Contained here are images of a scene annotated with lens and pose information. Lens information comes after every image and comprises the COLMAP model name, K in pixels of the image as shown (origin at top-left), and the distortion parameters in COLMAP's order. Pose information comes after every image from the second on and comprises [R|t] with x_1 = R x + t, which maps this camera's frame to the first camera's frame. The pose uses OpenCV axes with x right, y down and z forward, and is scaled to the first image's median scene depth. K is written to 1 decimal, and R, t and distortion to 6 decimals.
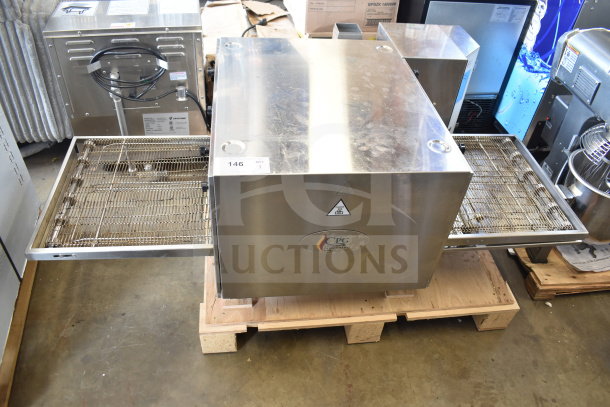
lens RADIAL K [[478.2, 0, 304.9], [0, 478.2, 203.1], [0, 0, 1]] dist [-0.069194, -0.005049]
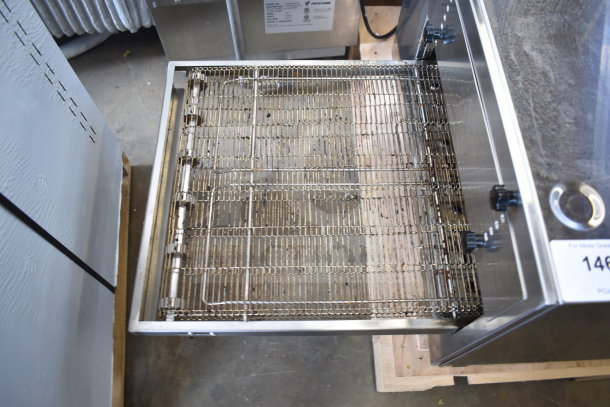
lens RADIAL K [[478.2, 0, 305.2], [0, 478.2, 204.2], [0, 0, 1]] dist [-0.069194, -0.005049]
pose [[0.993144, 0.056251, -0.102474, -0.263100], [-0.015342, 0.931751, 0.362773, -0.199859], [0.115887, -0.358714, 0.926226, 0.424238]]
